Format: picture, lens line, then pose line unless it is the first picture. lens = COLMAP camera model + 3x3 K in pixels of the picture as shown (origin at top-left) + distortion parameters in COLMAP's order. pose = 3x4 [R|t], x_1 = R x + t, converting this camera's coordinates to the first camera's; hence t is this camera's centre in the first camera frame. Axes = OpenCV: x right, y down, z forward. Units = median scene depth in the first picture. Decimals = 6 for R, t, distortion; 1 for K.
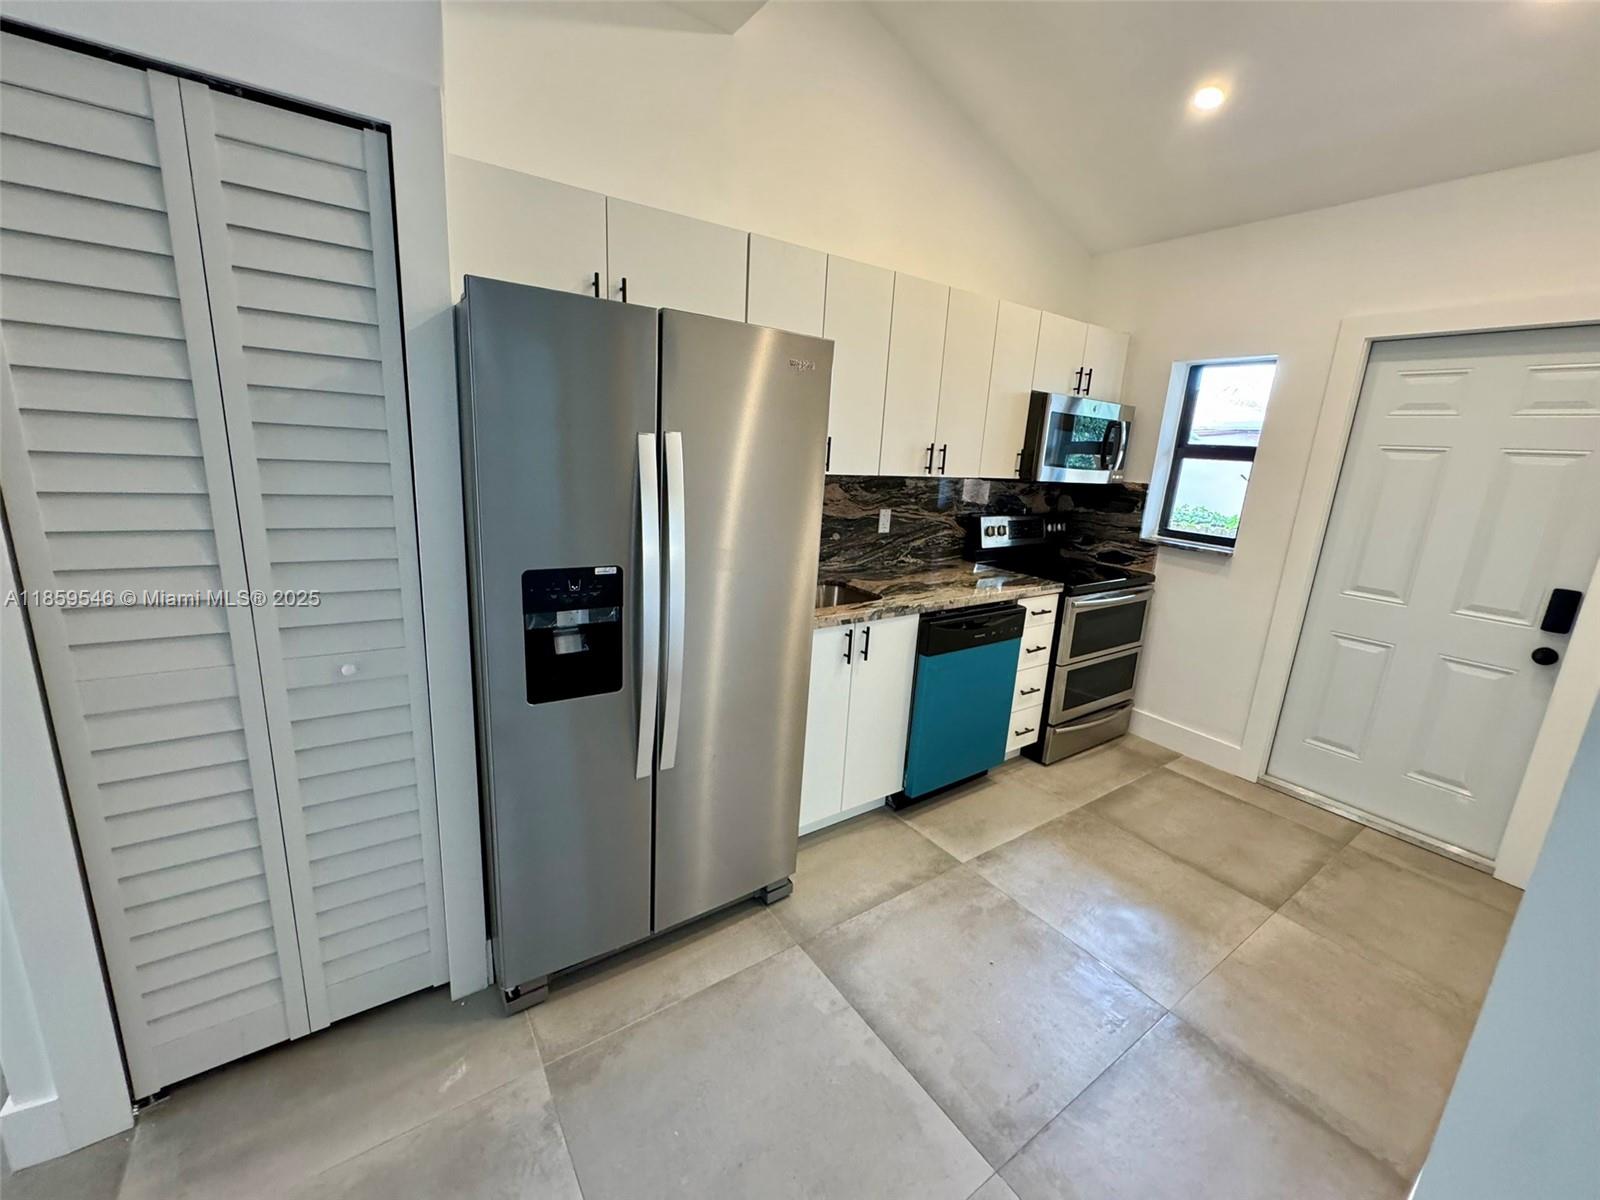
lens RADIAL K [[638.8, 0, 798.9], [0, 638.8, 597.2], [0, 0, 1]] dist [-0.003035, 0.000320]
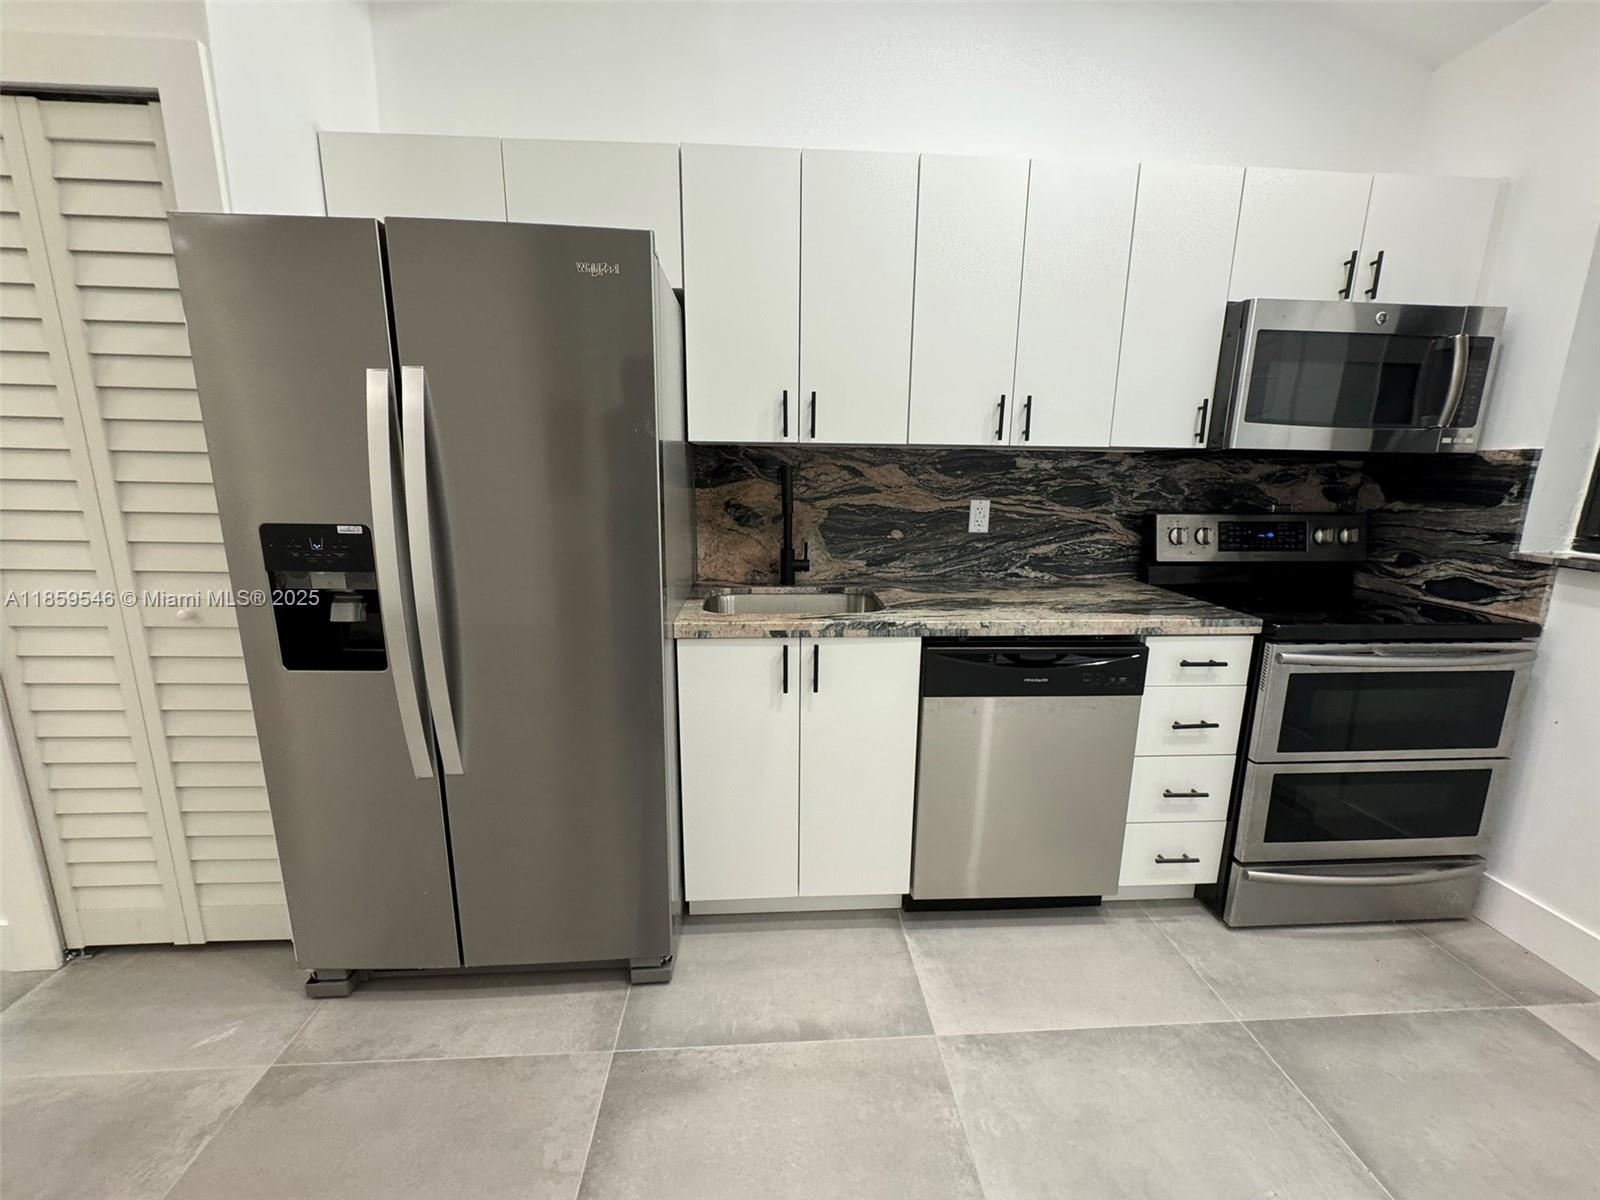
lens RADIAL K [[636.8, 0, 804.1], [0, 636.8, 600.3], [0, 0, 1]] dist [-0.002172, 0.000132]
pose [[0.854270, 0.061743, -0.516149, 0.357023], [-0.086864, 0.995916, -0.024633, 0.011652], [0.512520, 0.065878, 0.856144, 0.293177]]
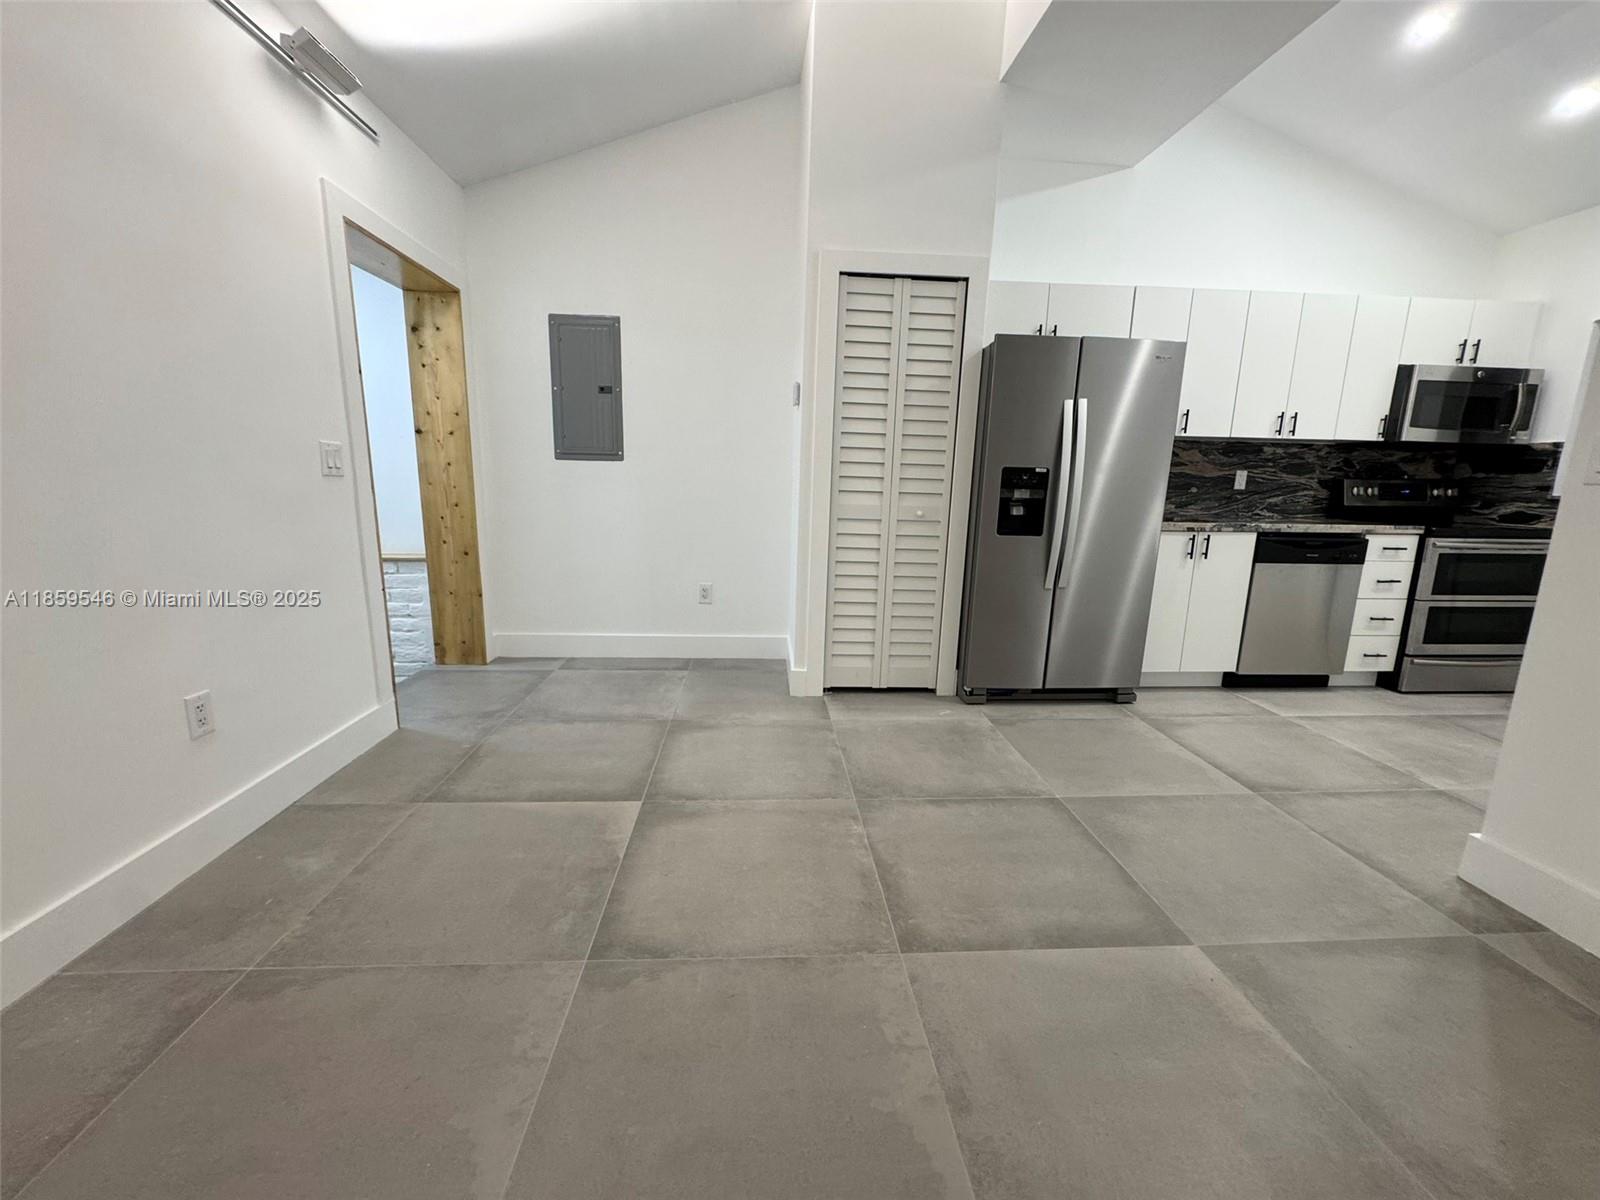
lens RADIAL K [[638.8, 0, 798.9], [0, 638.8, 597.2], [0, 0, 1]] dist [-0.003035, 0.000320]
pose [[0.855298, 0.060323, -0.514614, 0.051186], [-0.094385, 0.994721, -0.040268, 0.256904], [0.509468, 0.083013, 0.856476, -0.537954]]
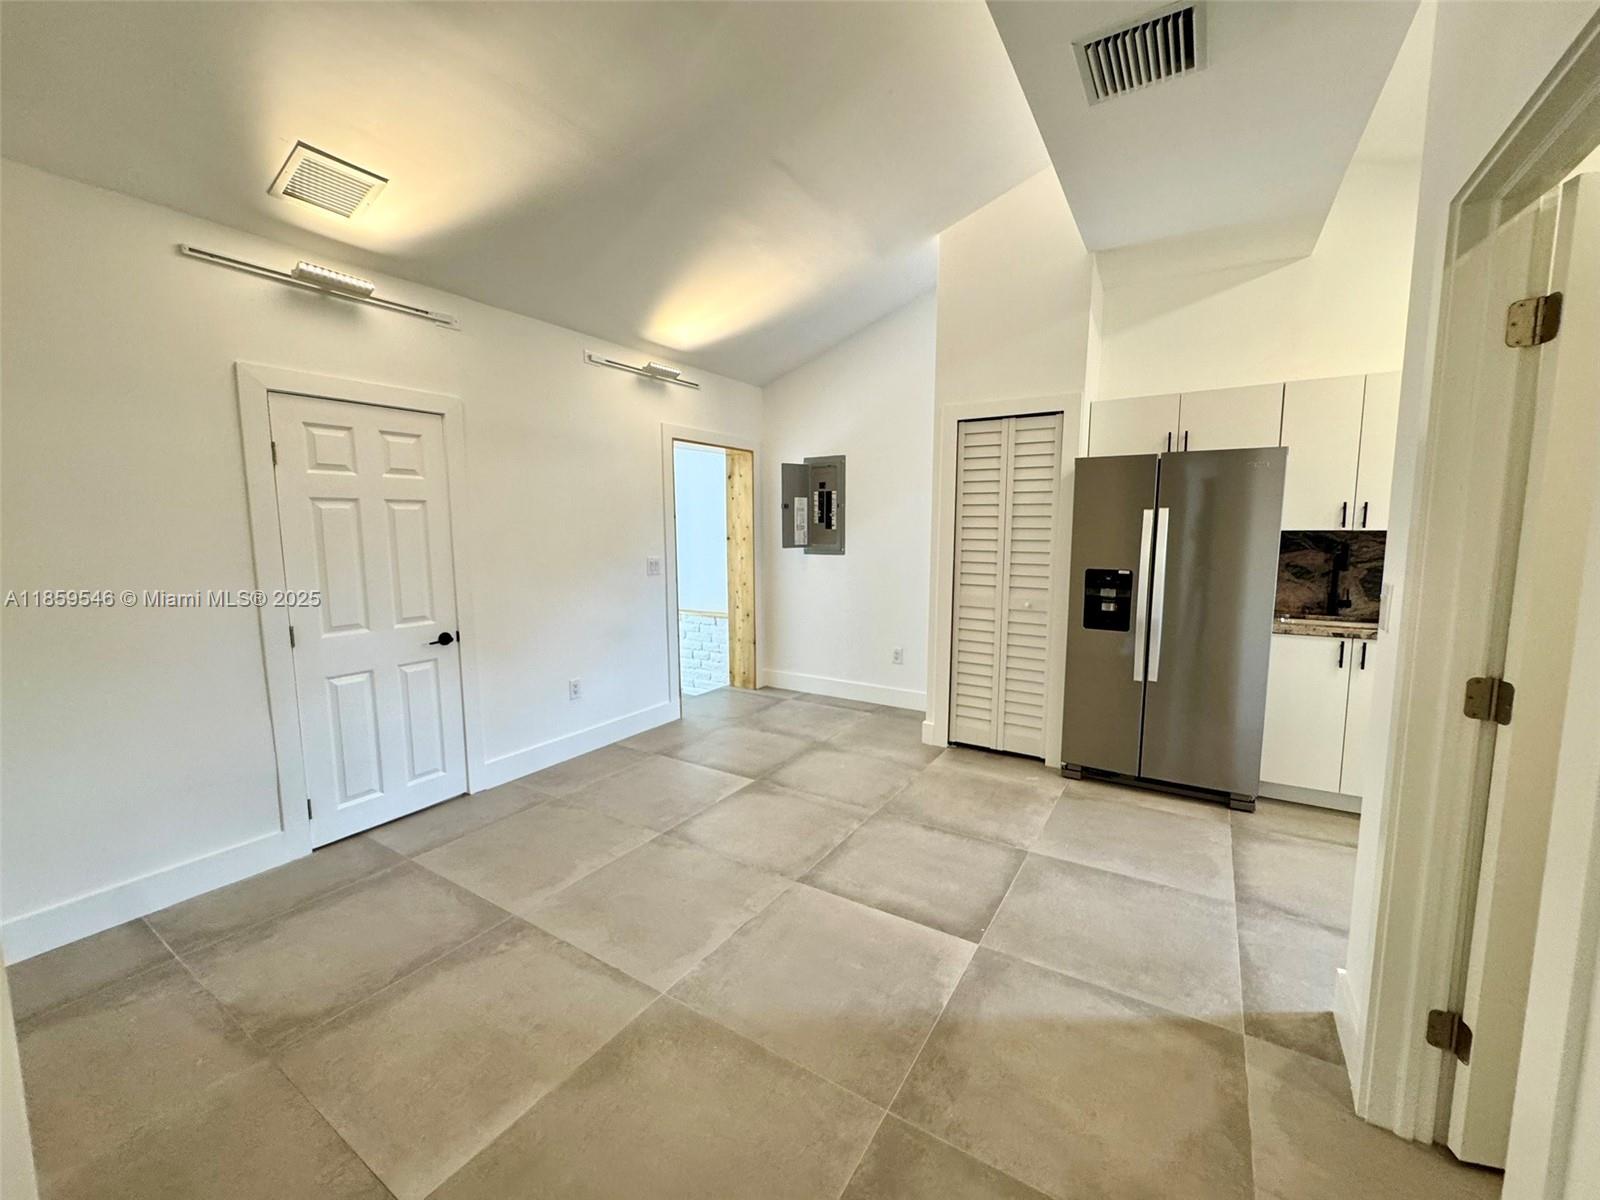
lens RADIAL K [[643.4, 0, 799.7], [0, 643.4, 597.5], [0, 0, 1]] dist [-0.000264, 0.000126]
pose [[0.386844, 0.046205, -0.920987, 0.666703], [-0.187049, 0.981913, -0.029304, 0.161452], [0.902975, 0.183606, 0.388490, -0.432482]]
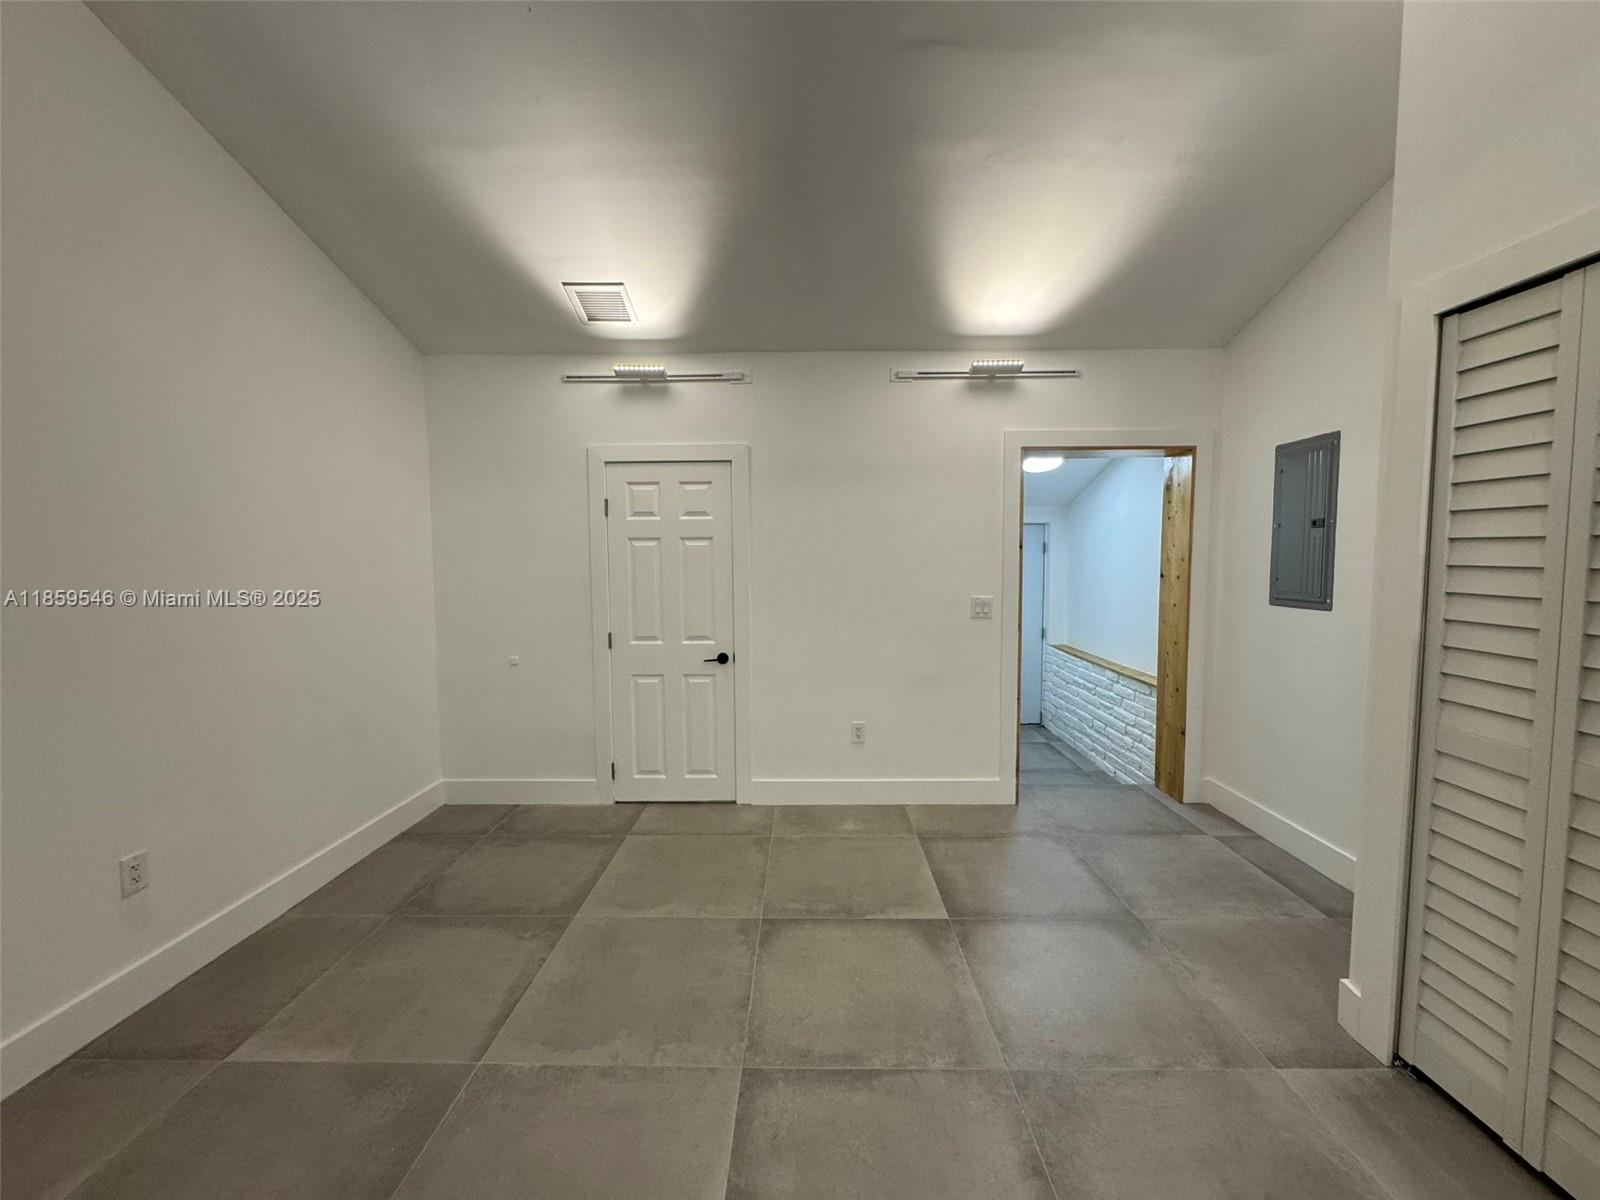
lens RADIAL K [[638.8, 0, 798.9], [0, 638.8, 597.2], [0, 0, 1]] dist [-0.003035, 0.000320]
pose [[-0.583037, -0.002221, -0.812443, 0.337389], [-0.213373, 0.965311, 0.150485, -0.020537], [0.783926, 0.261092, -0.563286, 0.244382]]
